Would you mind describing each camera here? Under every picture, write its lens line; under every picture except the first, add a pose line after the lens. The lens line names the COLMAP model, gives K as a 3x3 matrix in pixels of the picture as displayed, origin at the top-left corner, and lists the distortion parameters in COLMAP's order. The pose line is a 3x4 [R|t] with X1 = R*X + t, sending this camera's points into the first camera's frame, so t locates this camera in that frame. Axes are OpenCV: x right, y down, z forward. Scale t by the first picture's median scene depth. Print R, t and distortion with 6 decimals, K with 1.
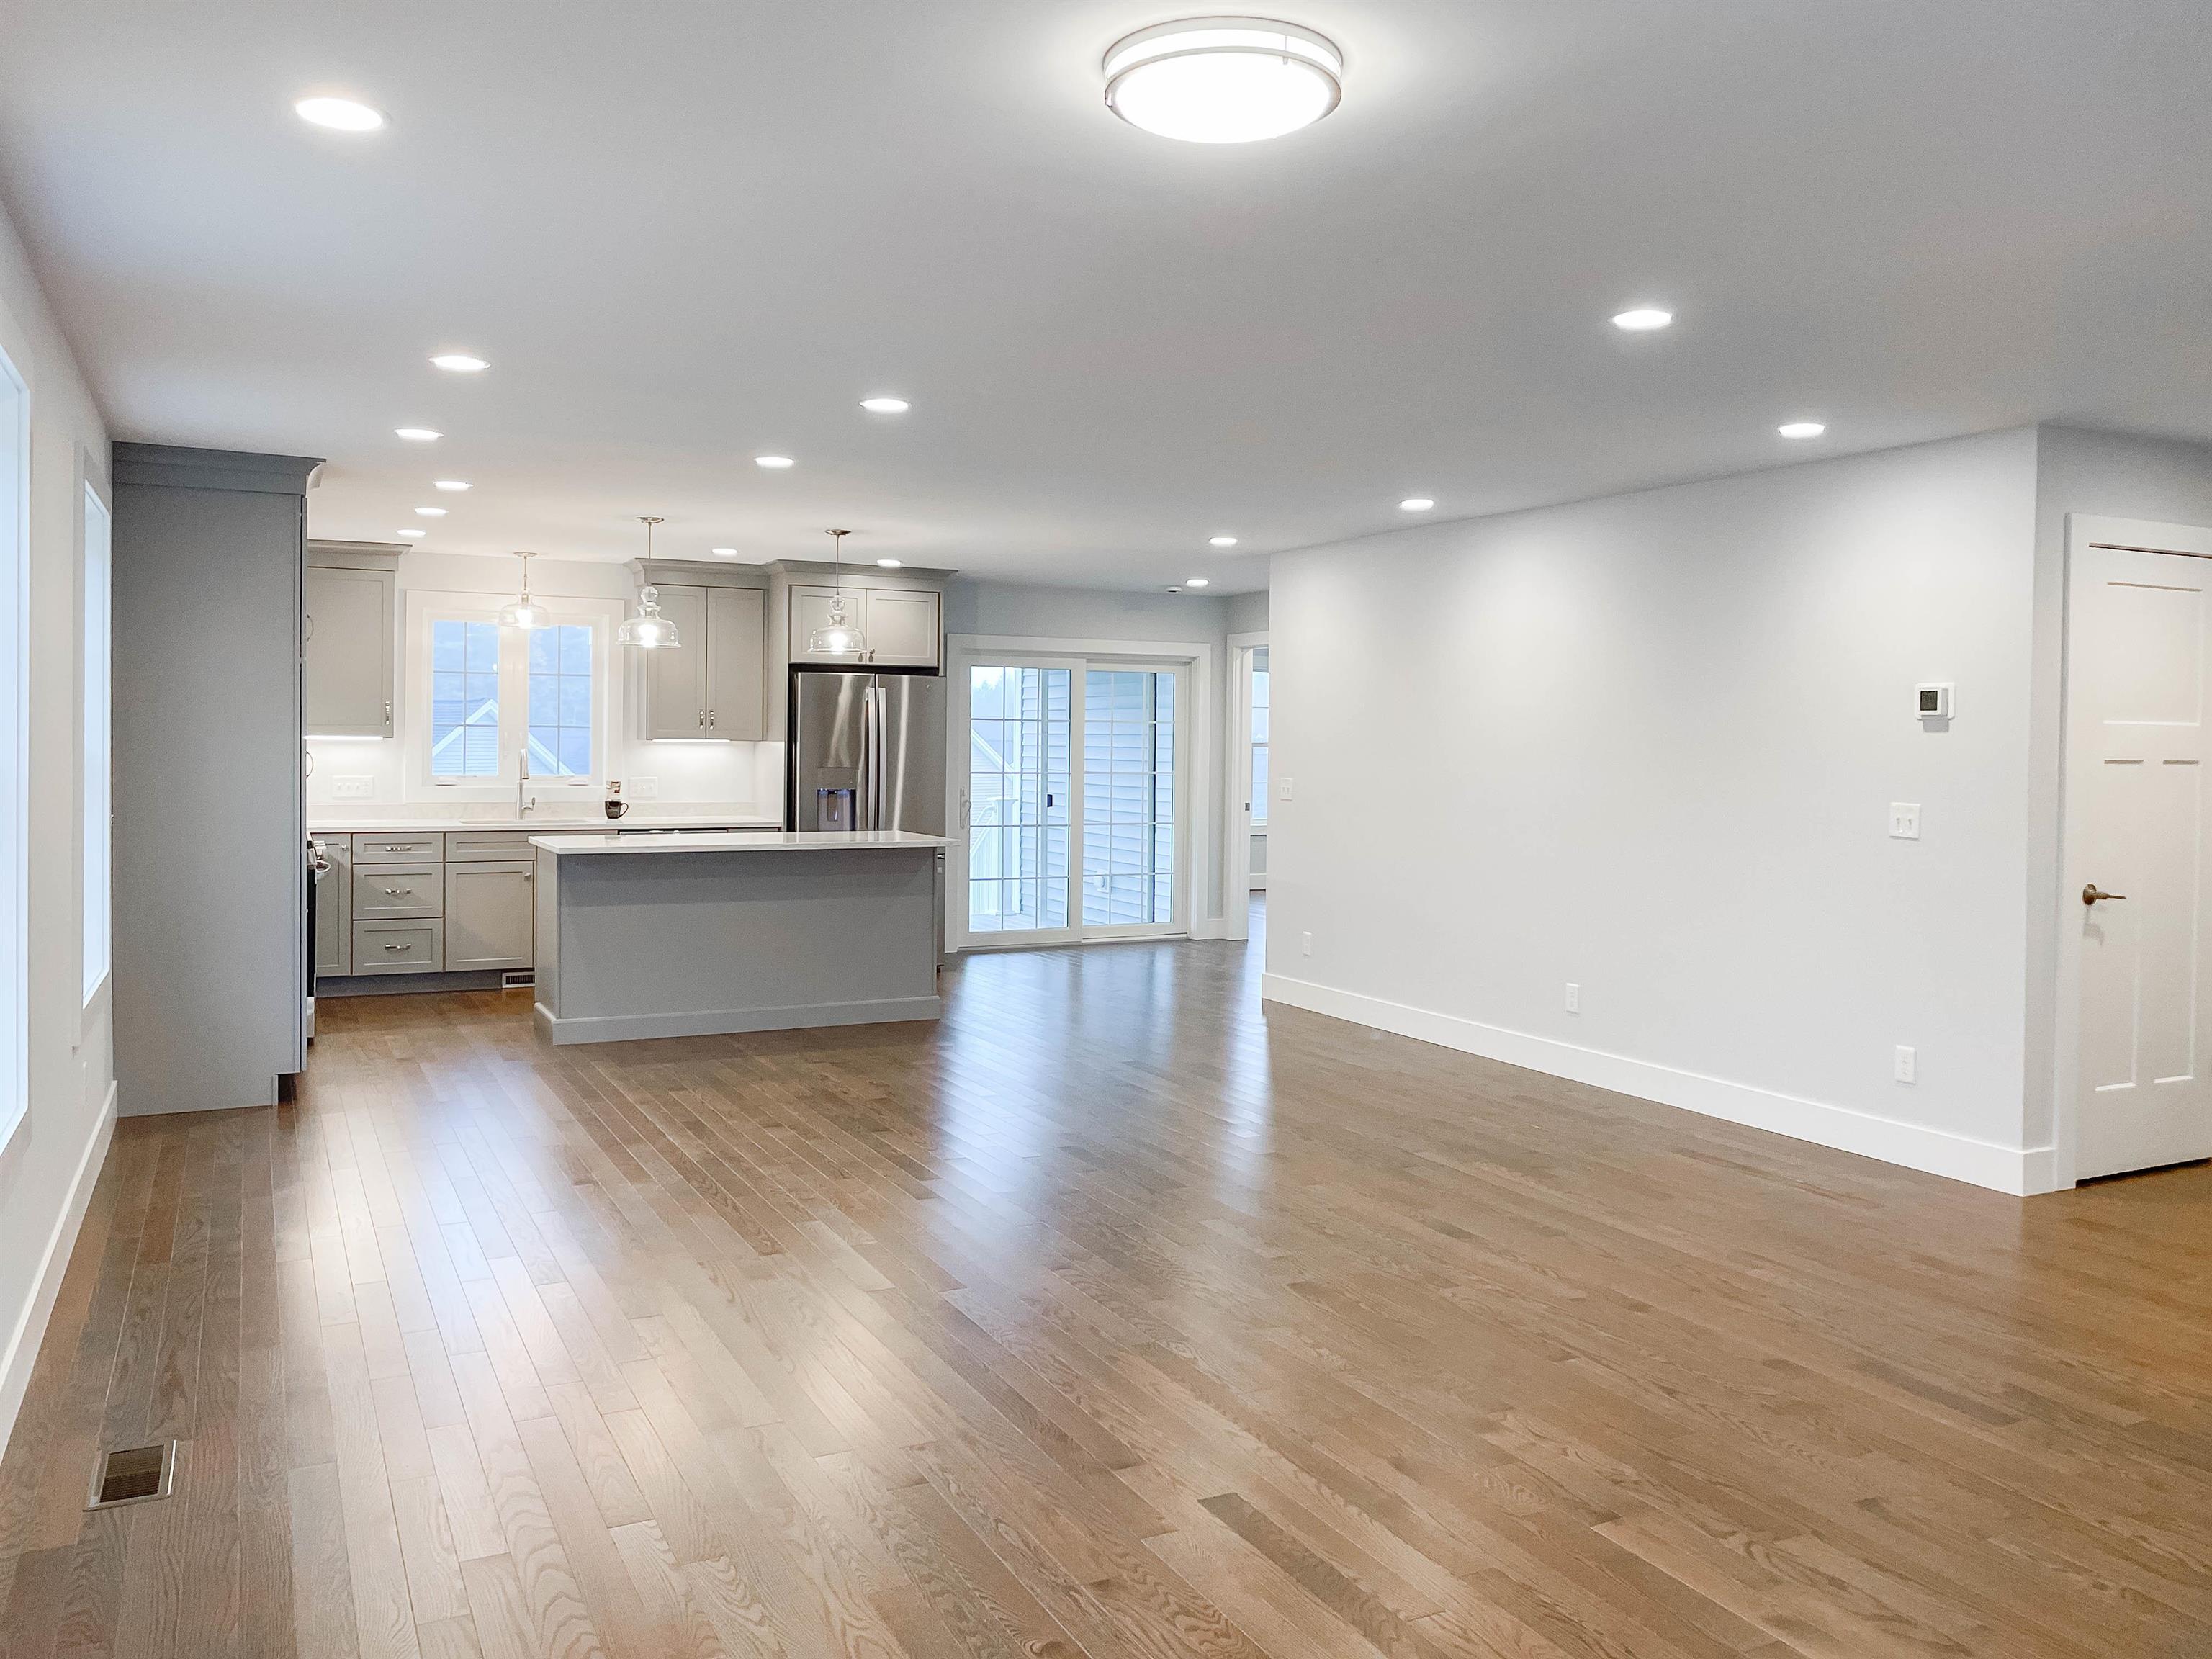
lens RADIAL K [[1677.0, 0, 1106.6], [0, 1677.0, 766.4], [0, 0, 1]] dist [-0.002758, 0.002099]
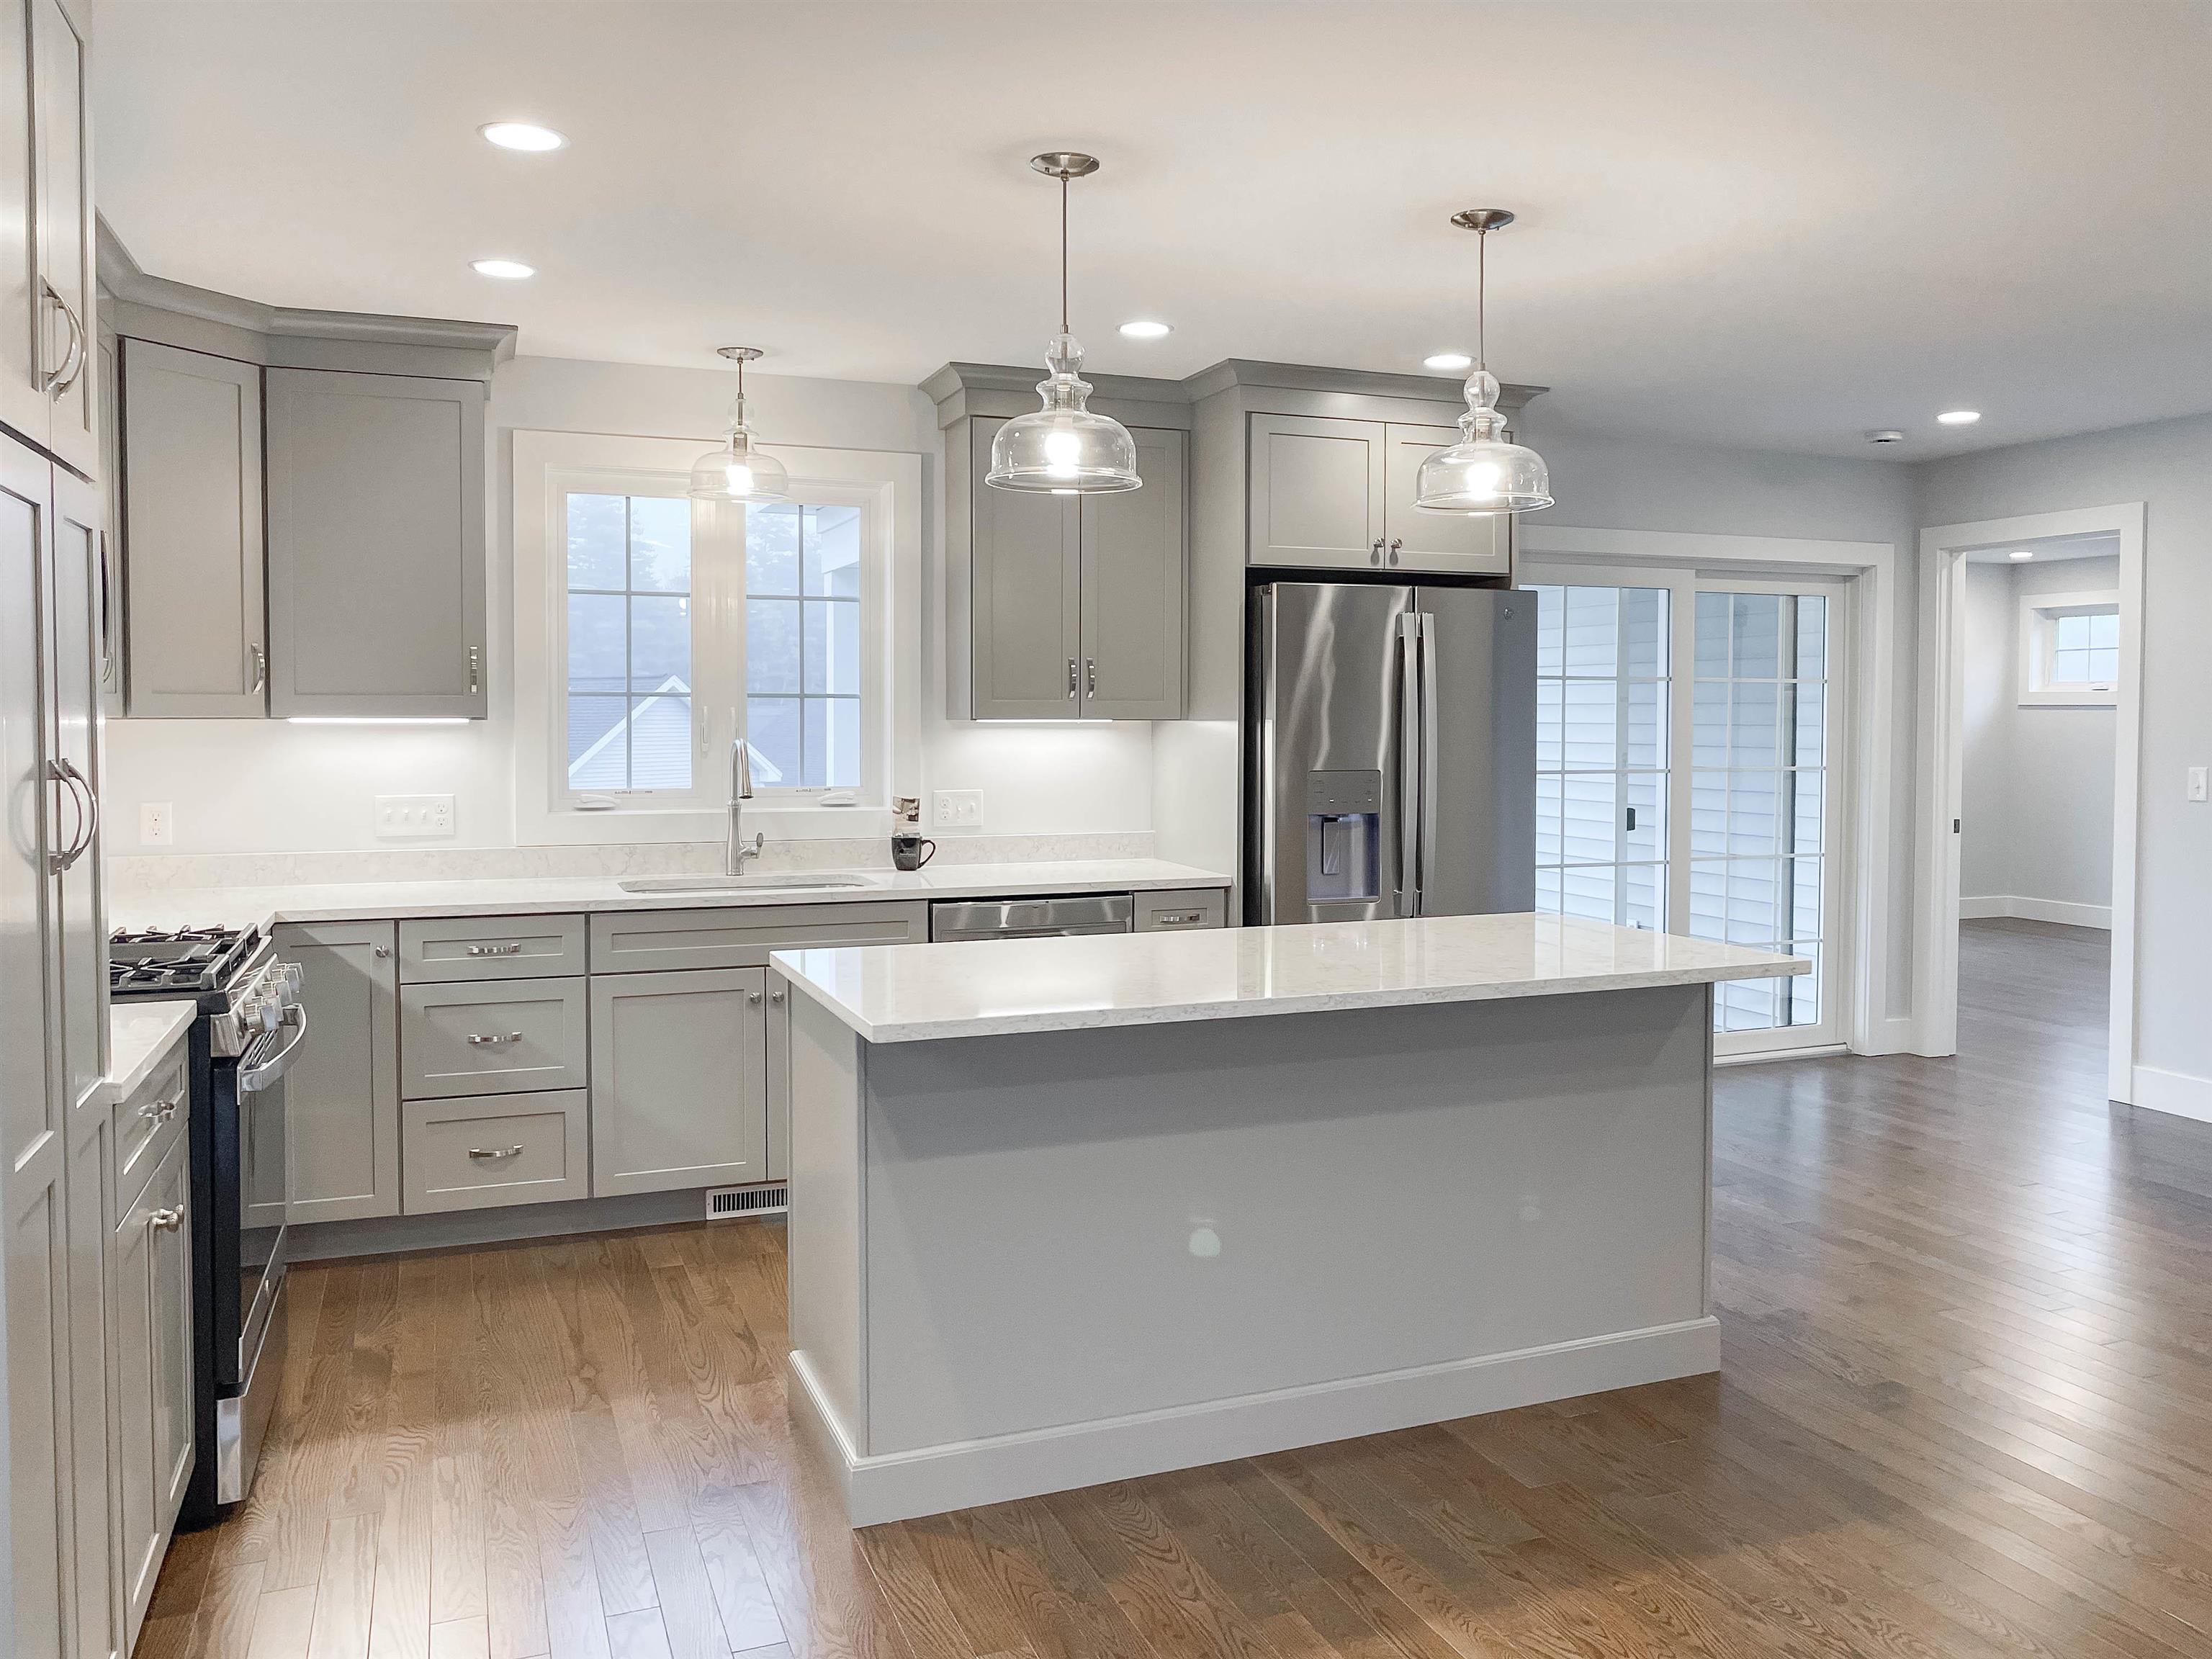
lens RADIAL K [[1702.7, 0, 1158.7], [0, 1702.7, 771.0], [0, 0, 1]] dist [-0.008846, 0.002193]
pose [[0.997243, -0.005976, -0.073970, -0.174022], [0.007257, 0.999828, 0.017063, -0.008123], [0.073855, -0.017553, 0.997115, 0.469591]]
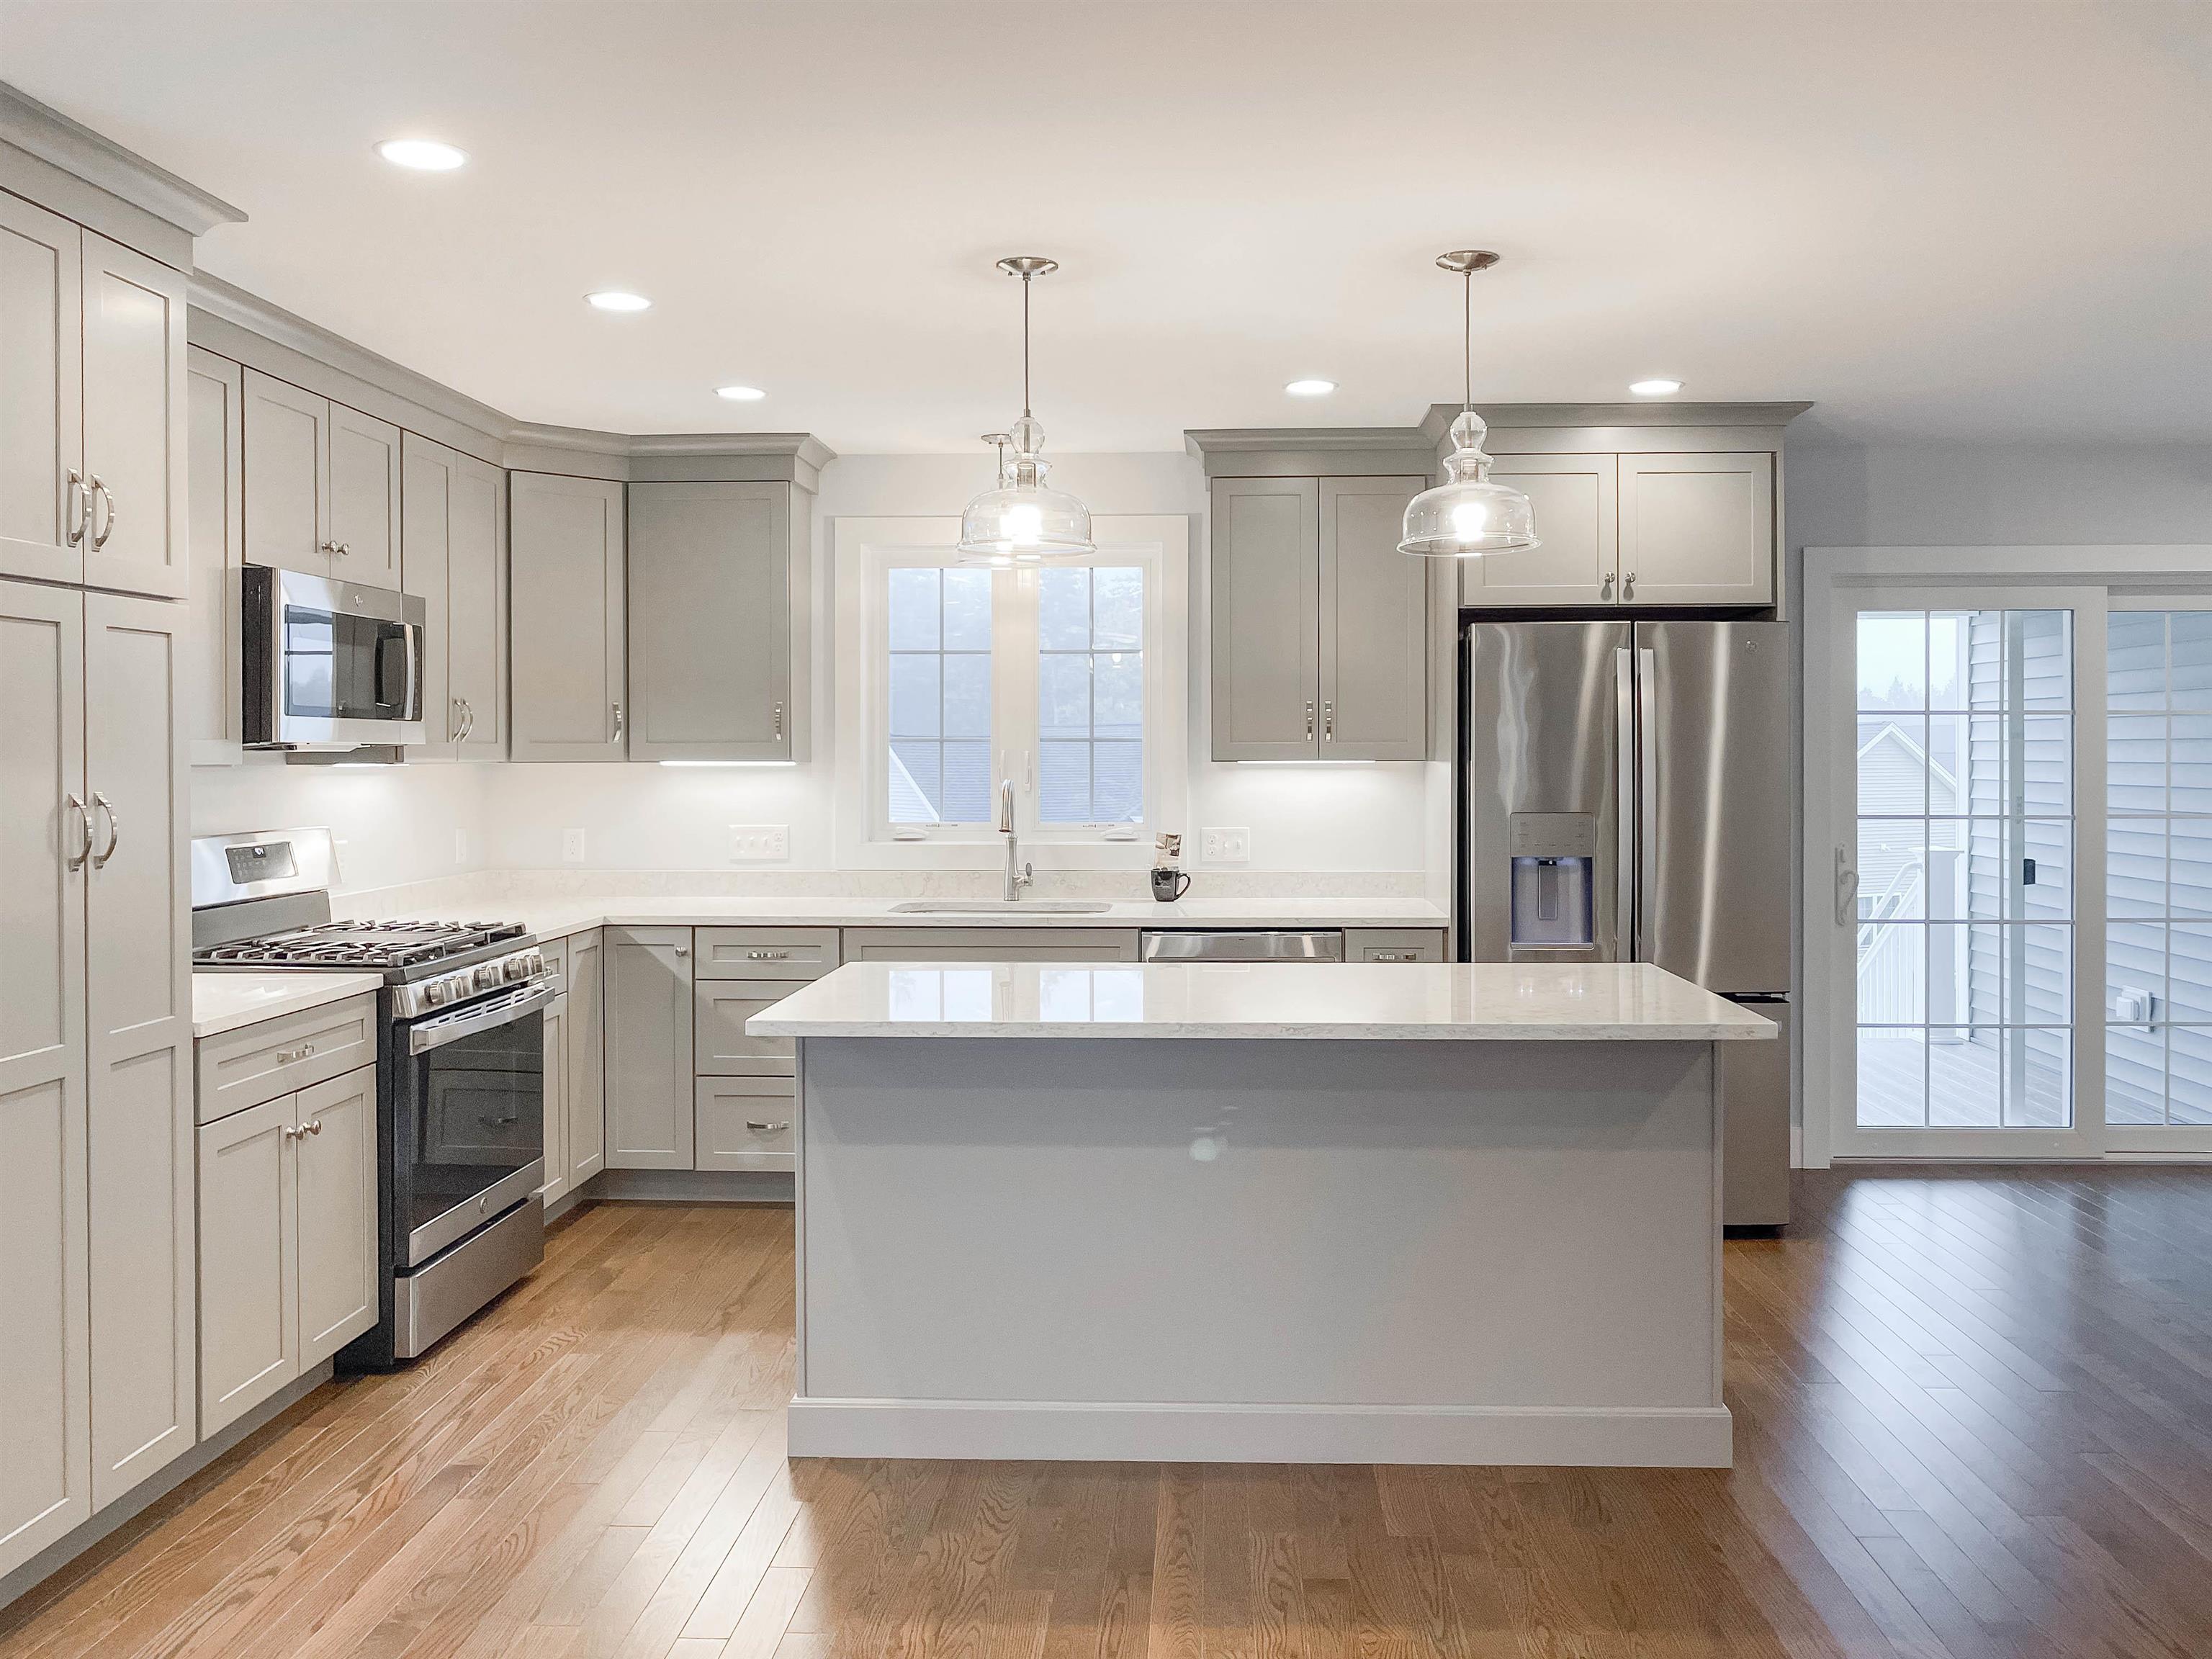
lens RADIAL K [[1702.7, 0, 1158.7], [0, 1702.7, 771.0], [0, 0, 1]] dist [-0.008846, 0.002193]
pose [[0.877437, -0.007237, -0.479636, -0.021029], [0.003999, 0.999962, -0.007773, -0.007984], [0.479674, 0.004902, 0.877433, 0.489956]]
